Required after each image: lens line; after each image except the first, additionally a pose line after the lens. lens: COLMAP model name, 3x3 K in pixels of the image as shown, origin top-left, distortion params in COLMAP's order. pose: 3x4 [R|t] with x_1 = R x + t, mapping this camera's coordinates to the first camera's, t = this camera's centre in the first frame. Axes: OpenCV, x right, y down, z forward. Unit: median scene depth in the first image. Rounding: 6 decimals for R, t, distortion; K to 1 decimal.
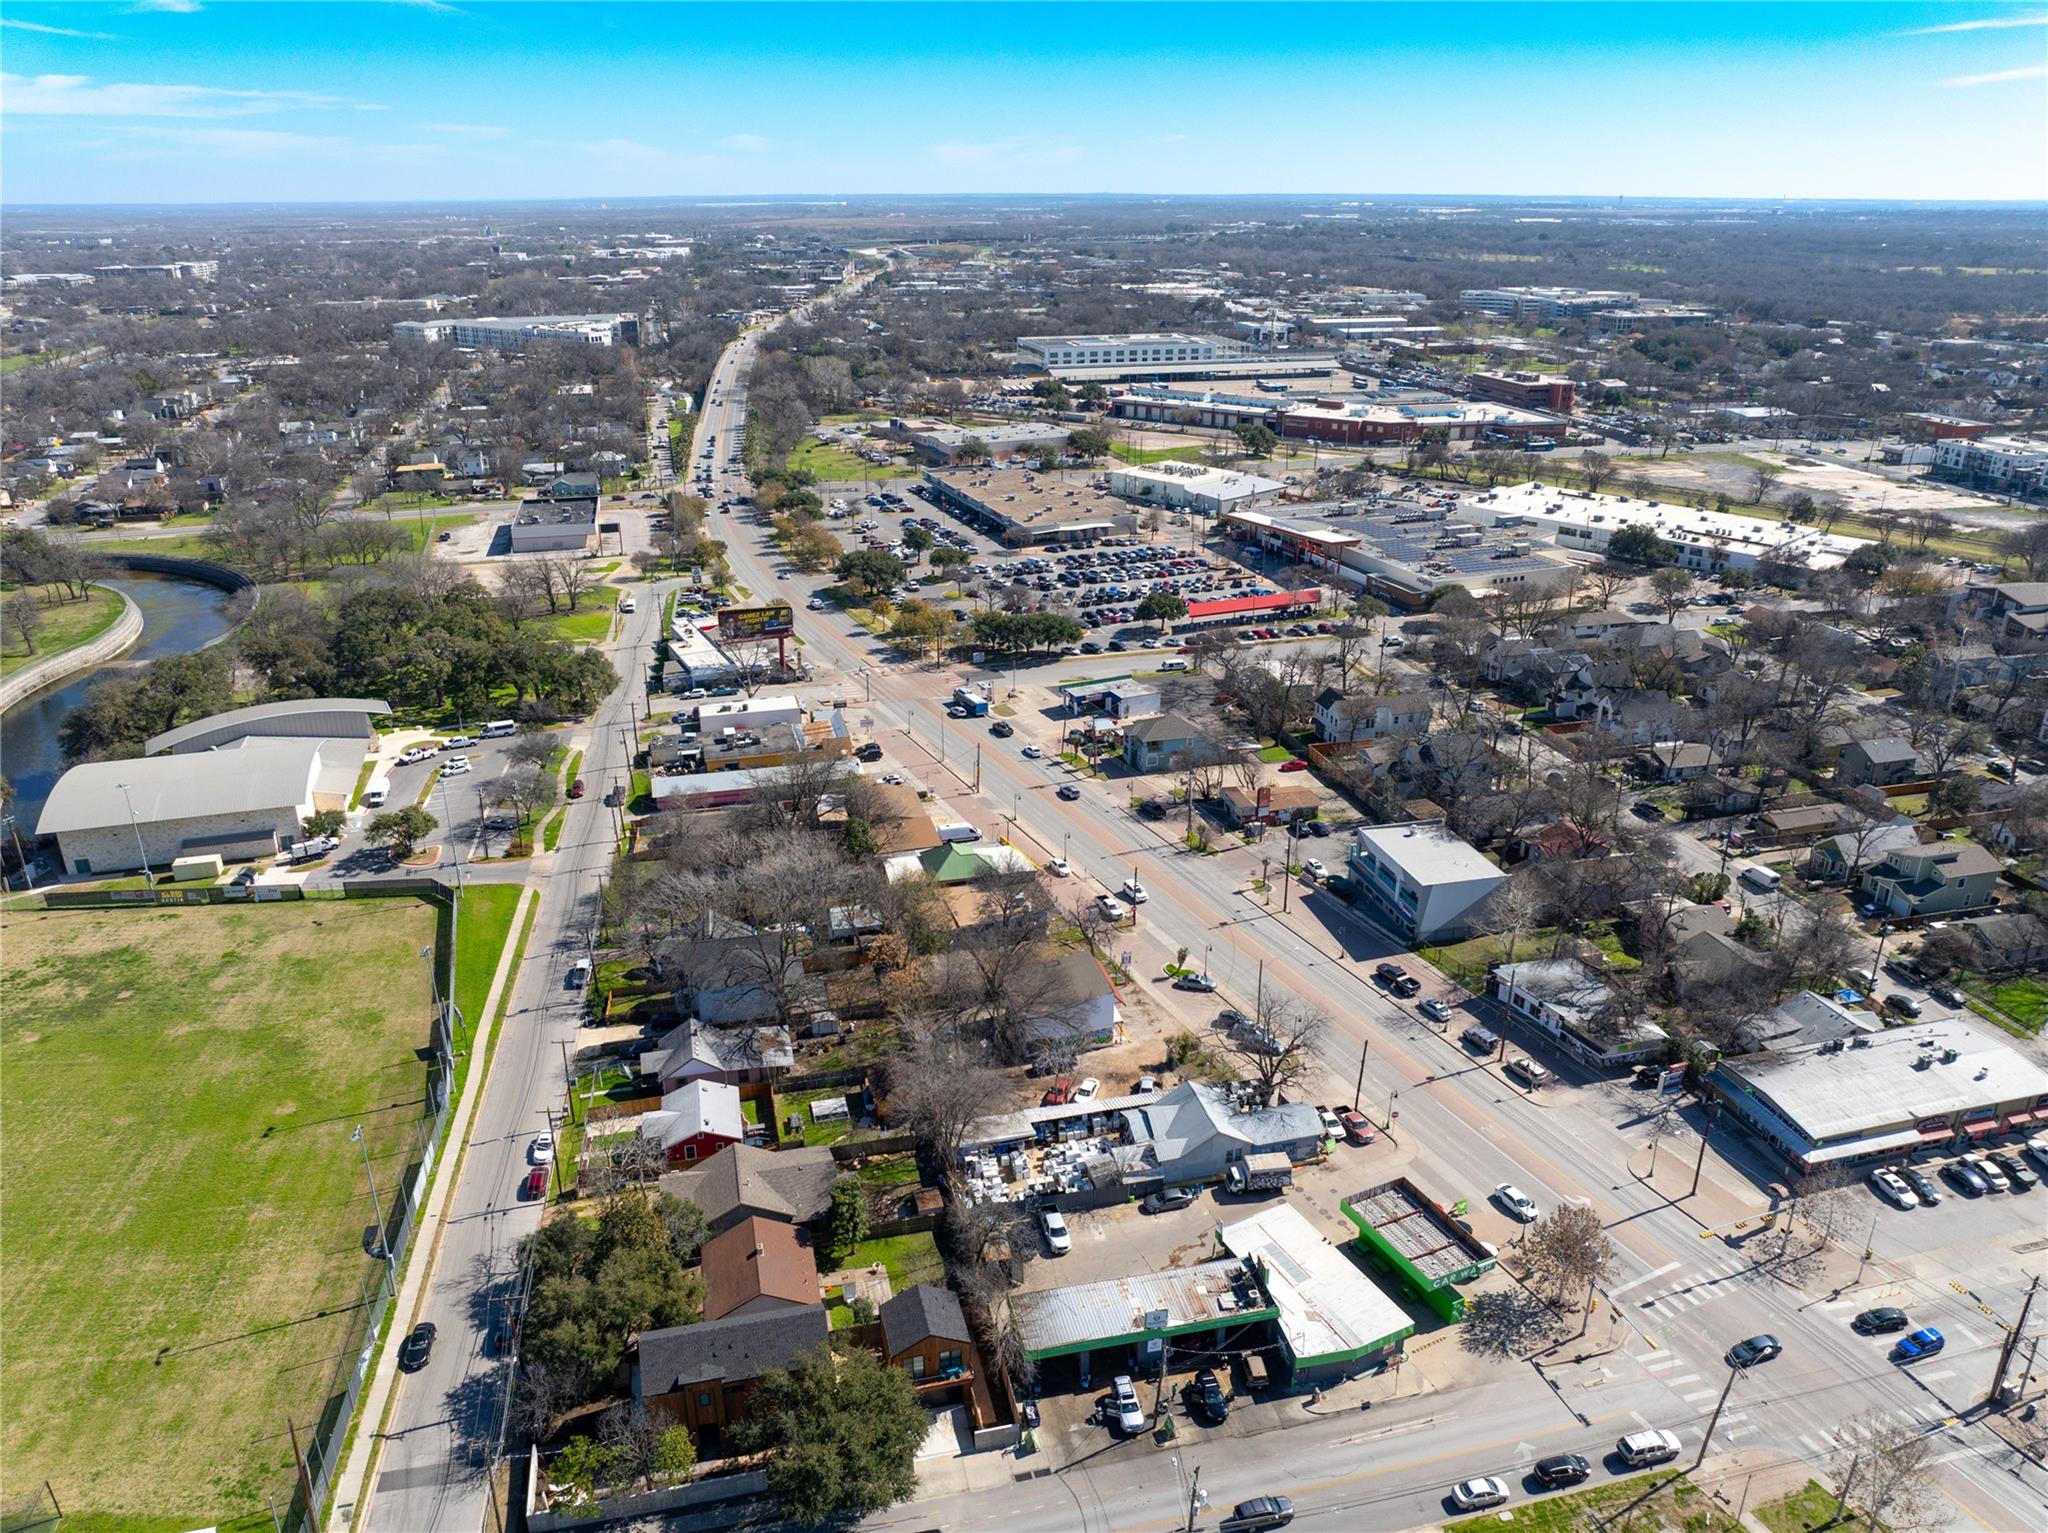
lens RADIAL K [[1440.3, 0, 1032.4], [0, 1440.3, 758.2], [0, 0, 1]] dist [-0.030117, -0.008367]
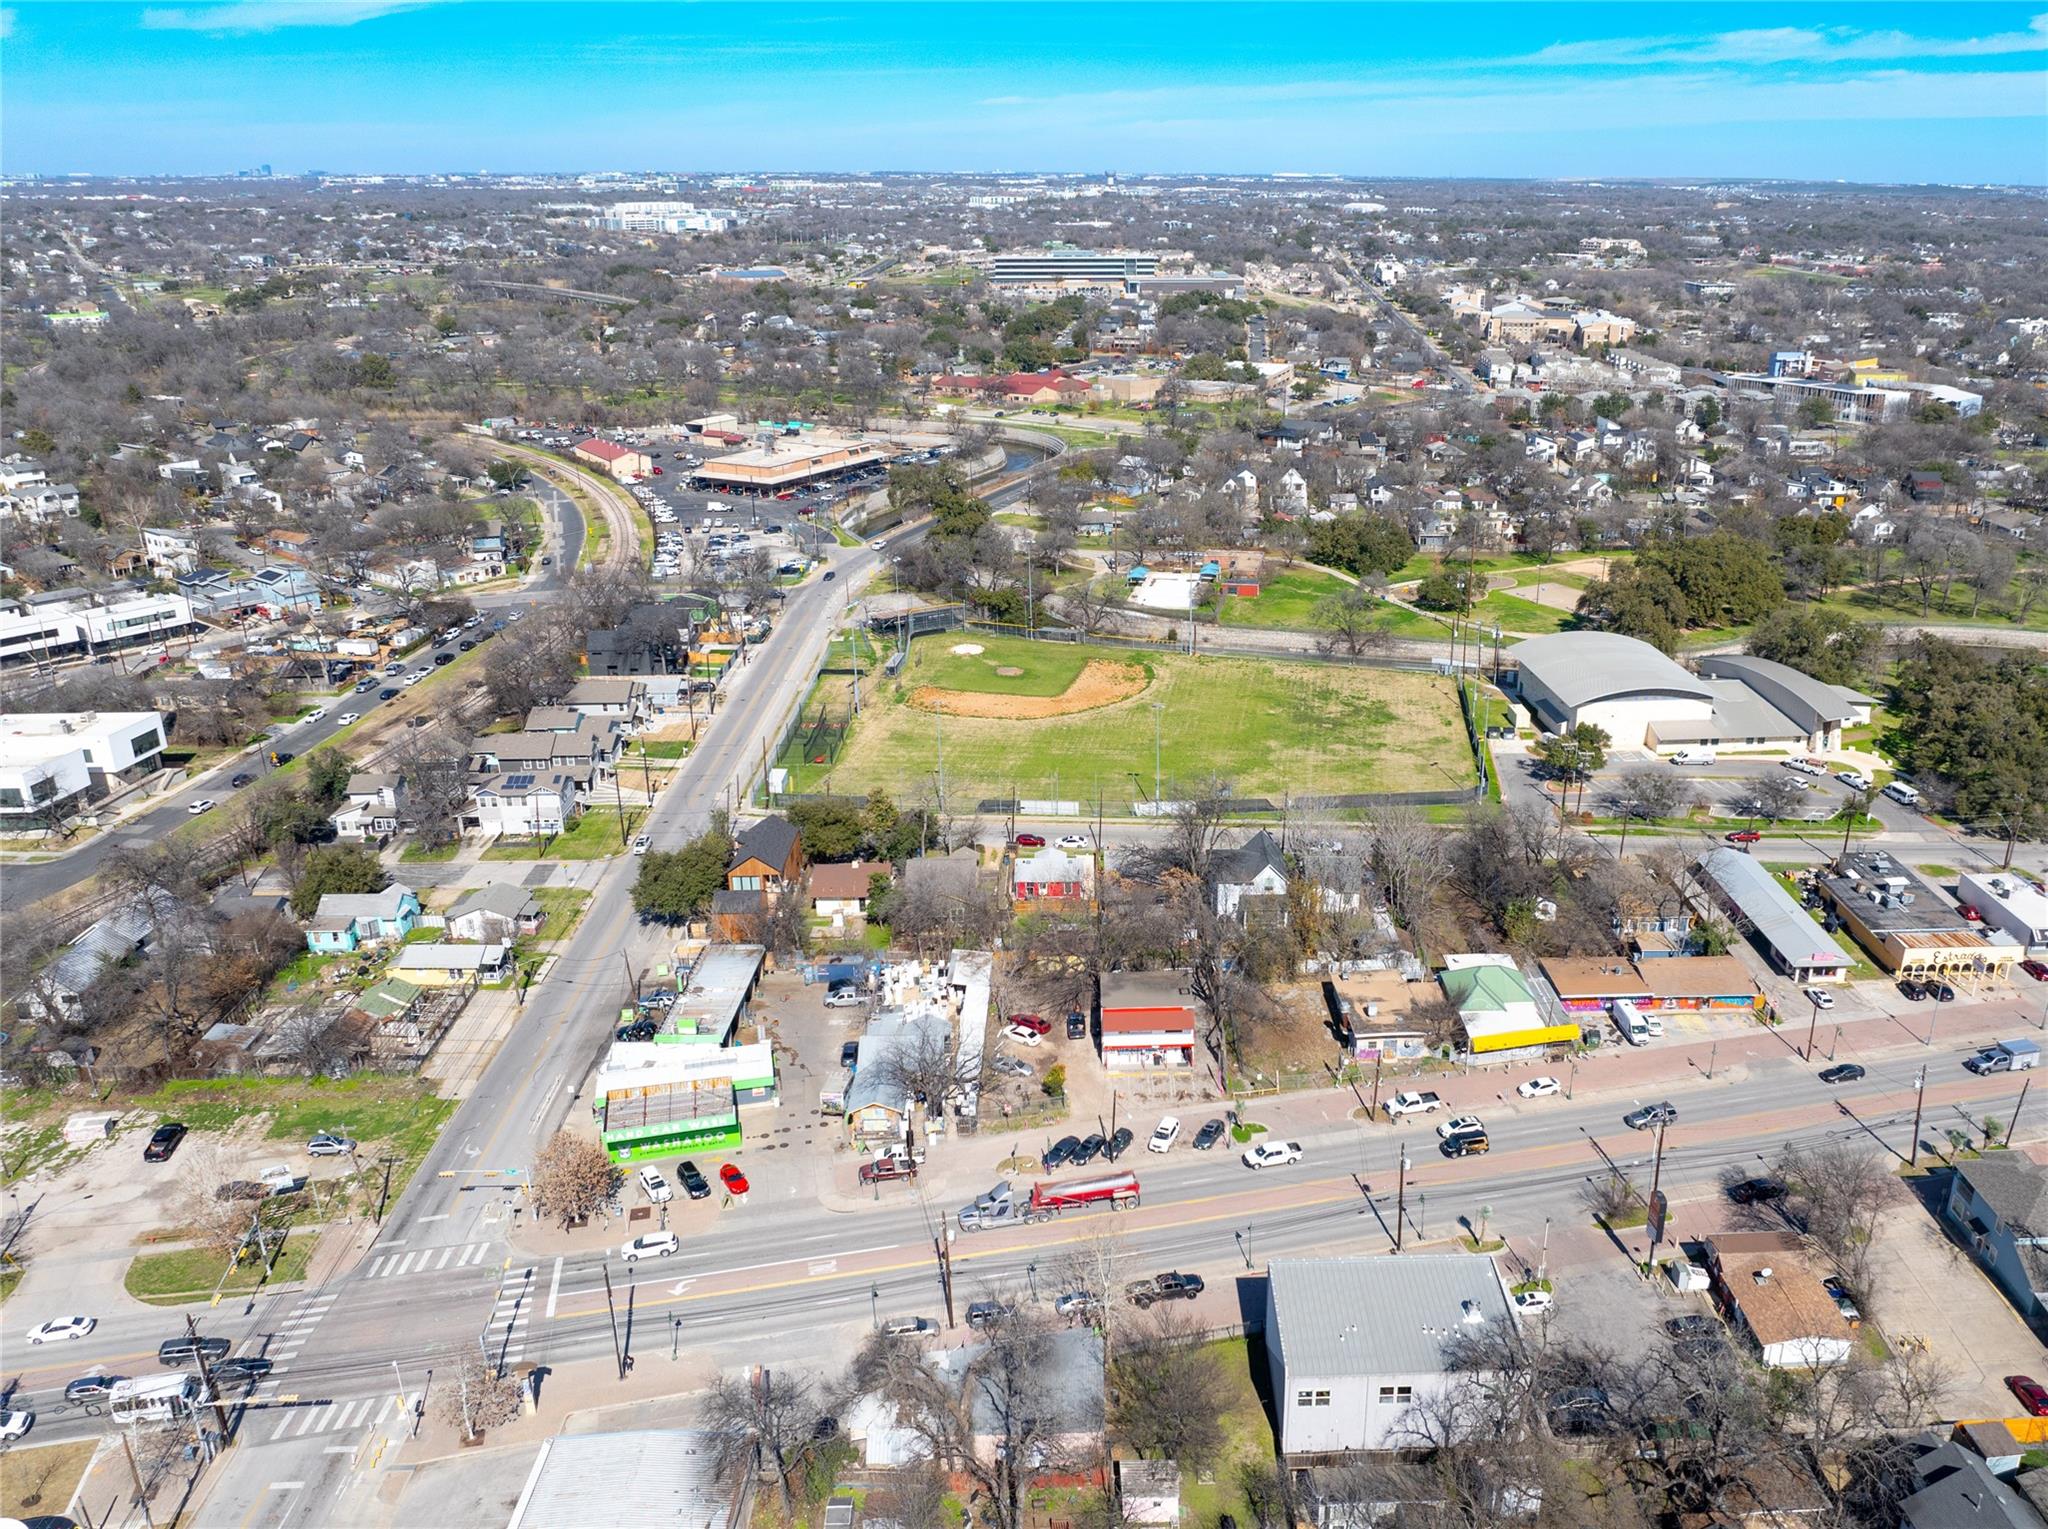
lens RADIAL K [[1631.8, 0, 1160.7], [0, 1631.8, 766.2], [0, 0, 1]] dist [-0.016330, -0.040189]
pose [[-0.203596, 0.336807, -0.919298, 0.795757], [-0.362891, 0.846123, 0.390367, -0.329243], [0.909318, 0.413083, -0.050043, 0.824062]]
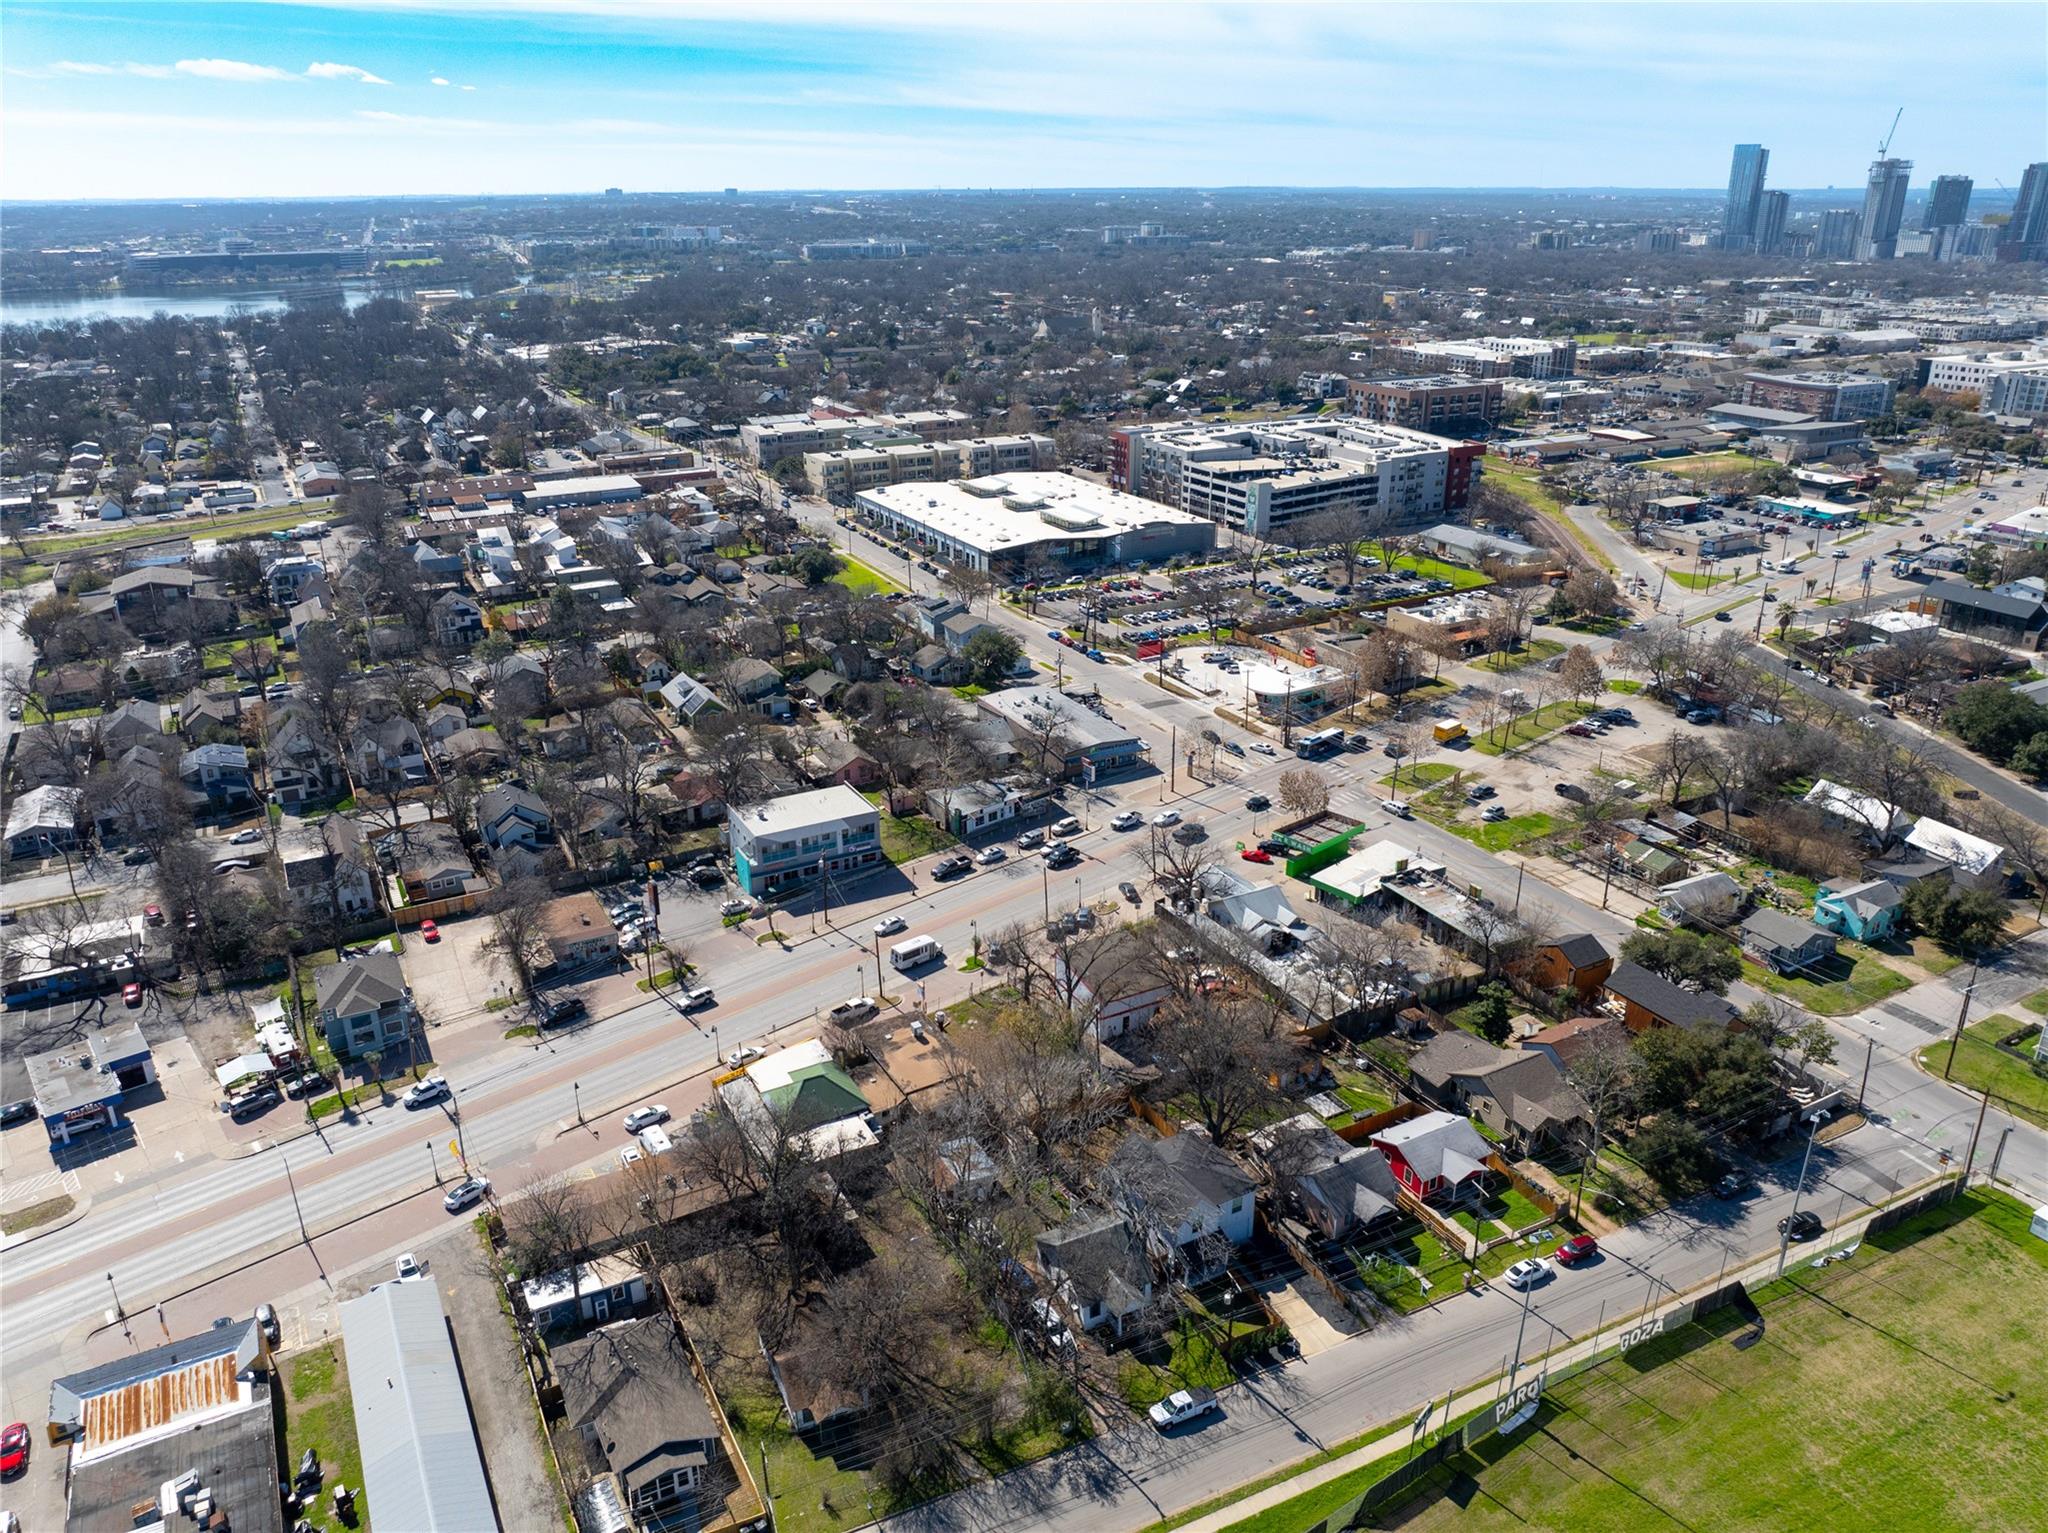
lens RADIAL K [[1440.3, 0, 1032.4], [0, 1440.3, 758.2], [0, 0, 1]] dist [-0.030117, -0.008367]
pose [[-0.254523, -0.354962, 0.899567, -0.688975], [0.357335, 0.829850, 0.428556, -0.350312], [-0.898627, 0.430524, -0.084376, 0.884871]]
